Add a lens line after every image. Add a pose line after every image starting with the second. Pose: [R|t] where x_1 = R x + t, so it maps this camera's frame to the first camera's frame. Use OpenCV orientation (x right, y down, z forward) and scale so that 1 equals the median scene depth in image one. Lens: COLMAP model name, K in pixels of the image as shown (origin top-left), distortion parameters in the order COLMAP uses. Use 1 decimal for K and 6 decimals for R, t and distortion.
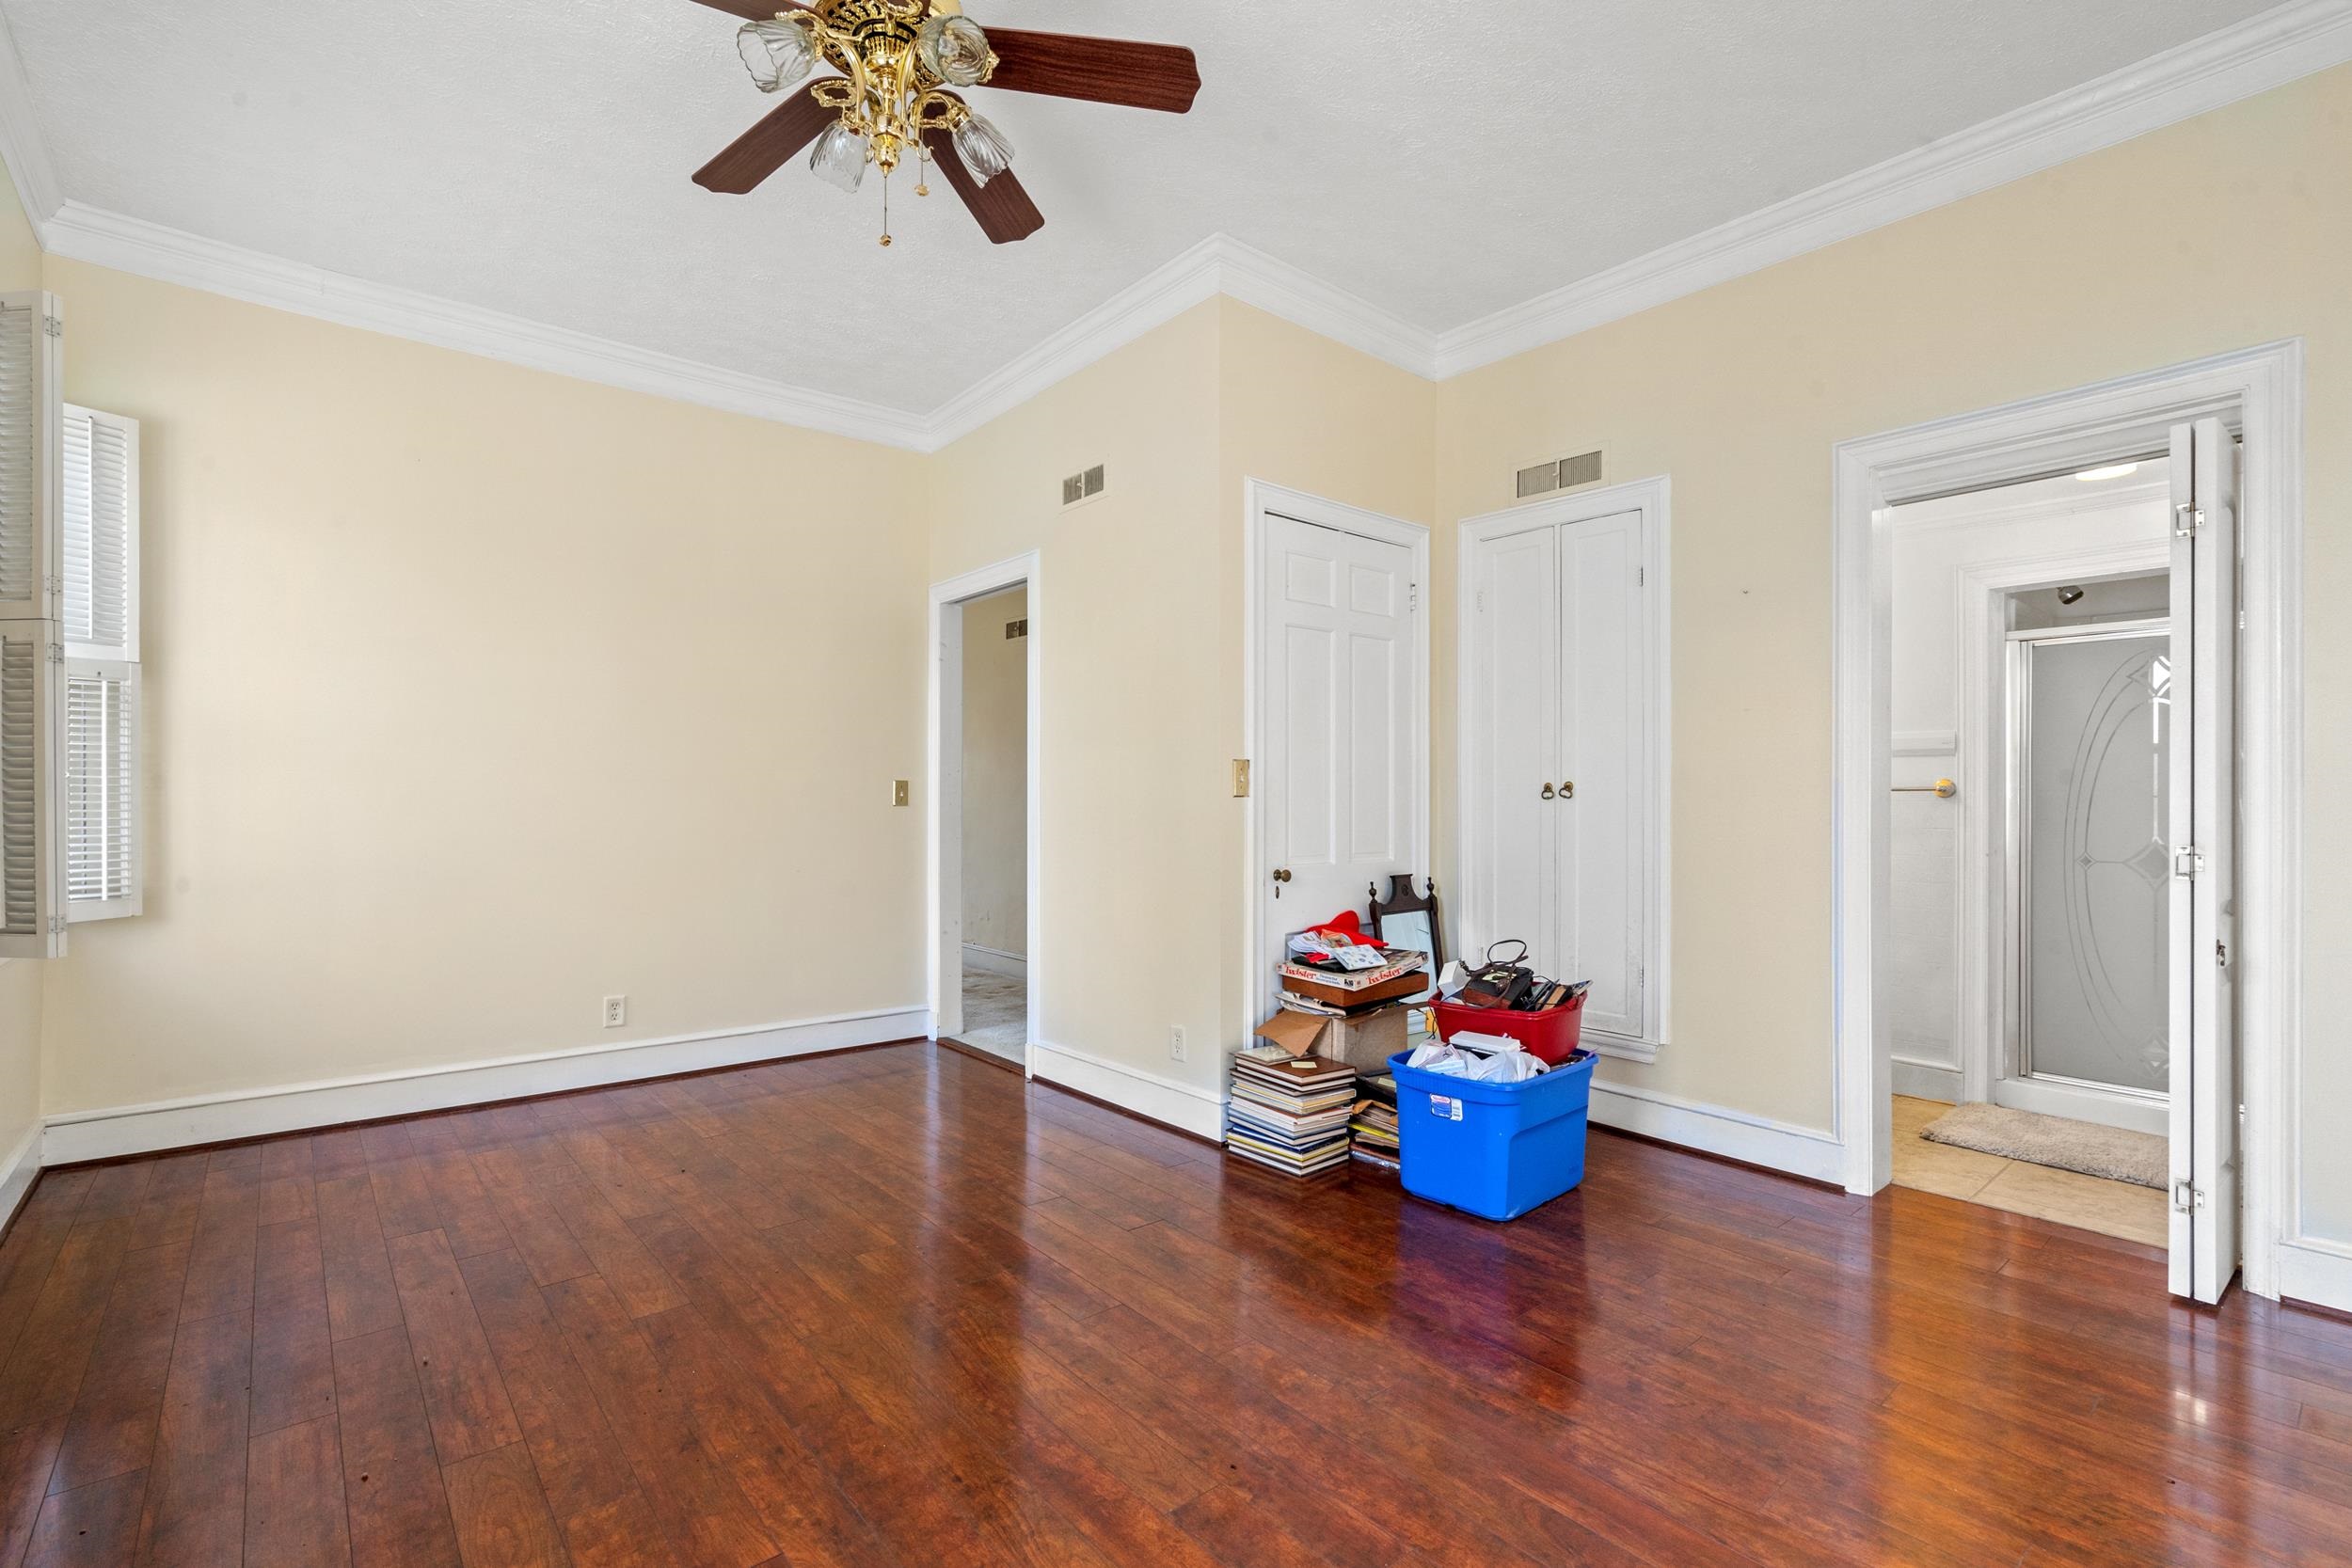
lens RADIAL K [[1064.6, 0, 1174.1], [0, 1064.6, 794.0], [0, 0, 1]] dist [-0.001201, 0.000381]
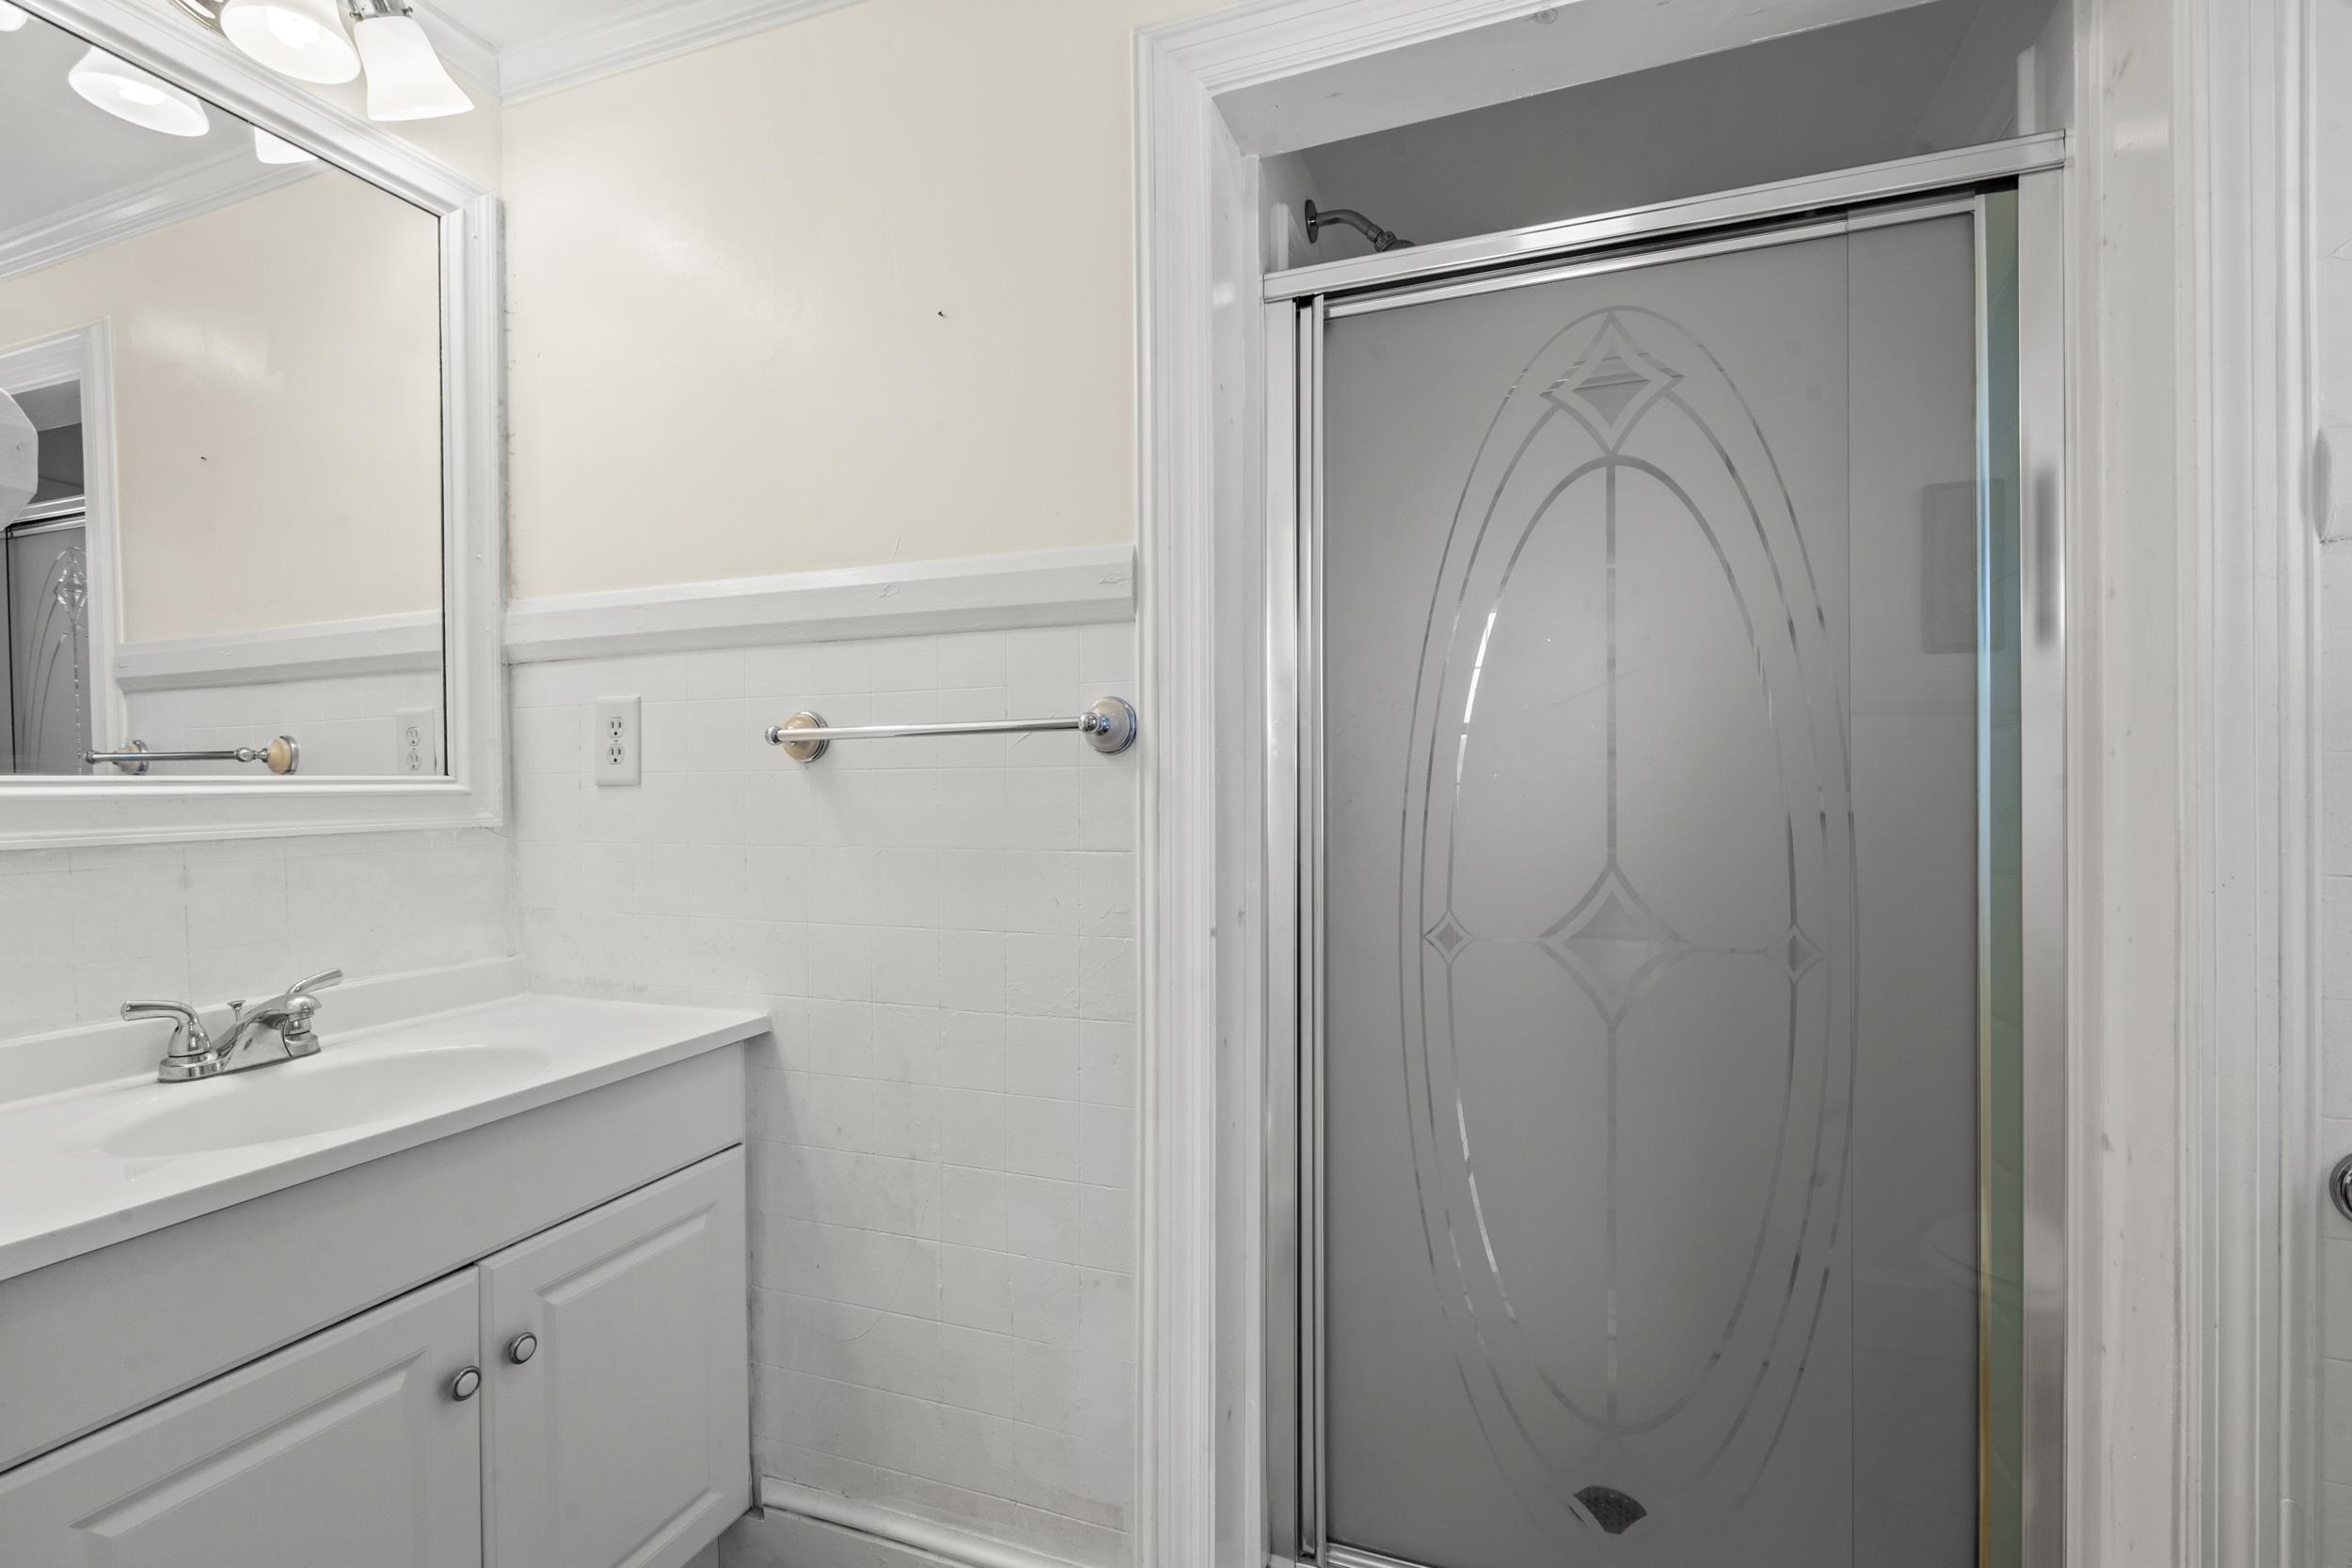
lens RADIAL K [[1064.6, 0, 1174.2], [0, 1064.6, 784.5], [0, 0, 1]] dist [-0.001201, 0.000381]
pose [[0.874642, -0.003371, 0.484759, 0.590077], [0.002018, 0.999992, 0.003313, 0.011754], [-0.484766, -0.001920, 0.874642, 0.714777]]
